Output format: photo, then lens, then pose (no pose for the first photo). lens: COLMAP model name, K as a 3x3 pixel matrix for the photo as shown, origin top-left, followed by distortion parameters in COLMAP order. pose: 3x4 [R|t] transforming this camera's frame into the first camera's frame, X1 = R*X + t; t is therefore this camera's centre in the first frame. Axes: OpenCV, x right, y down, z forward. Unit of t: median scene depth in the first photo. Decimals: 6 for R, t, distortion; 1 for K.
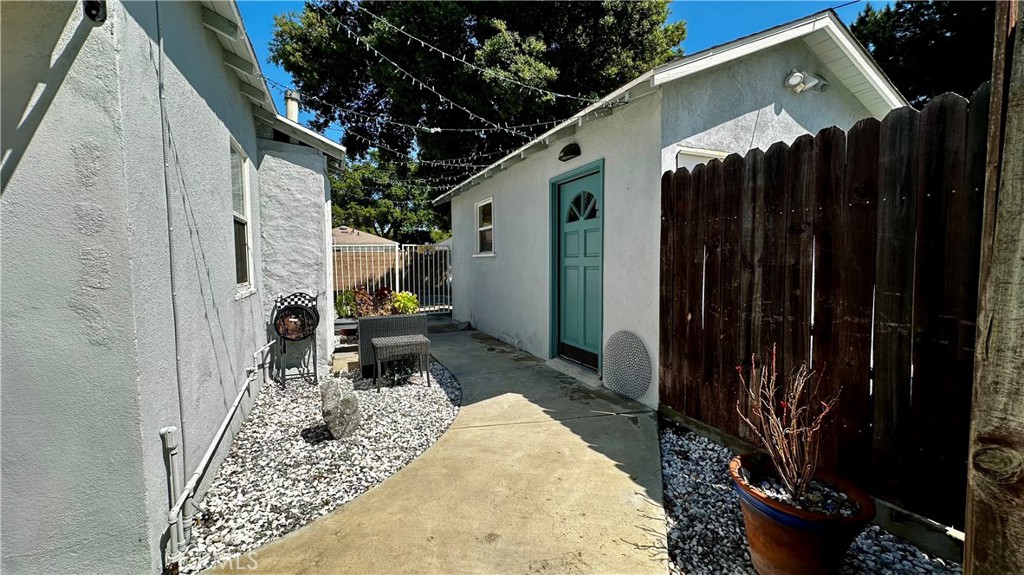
lens RADIAL K [[404.2, 0, 509.6], [0, 404.2, 285.5], [0, 0, 1]] dist [-0.002741, 0.000473]
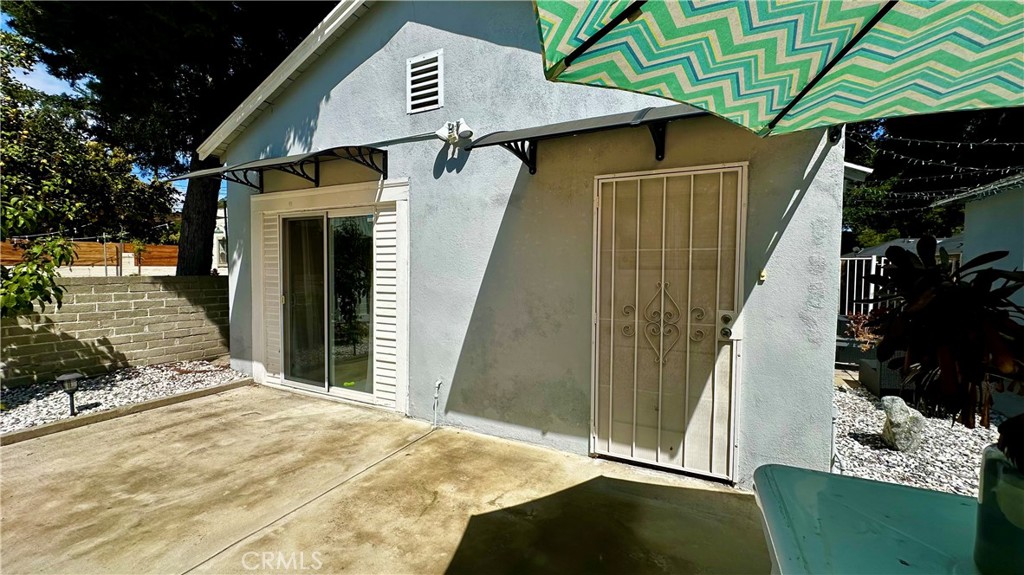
lens RADIAL K [[404.2, 0, 504.0], [0, 404.2, 283.1], [0, 0, 1]] dist [-0.002741, 0.000473]
pose [[0.647648, 0.044982, -0.760611, -0.317640], [-0.059403, 0.998198, 0.008452, -0.015116], [0.759620, 0.039709, 0.649153, -0.526807]]
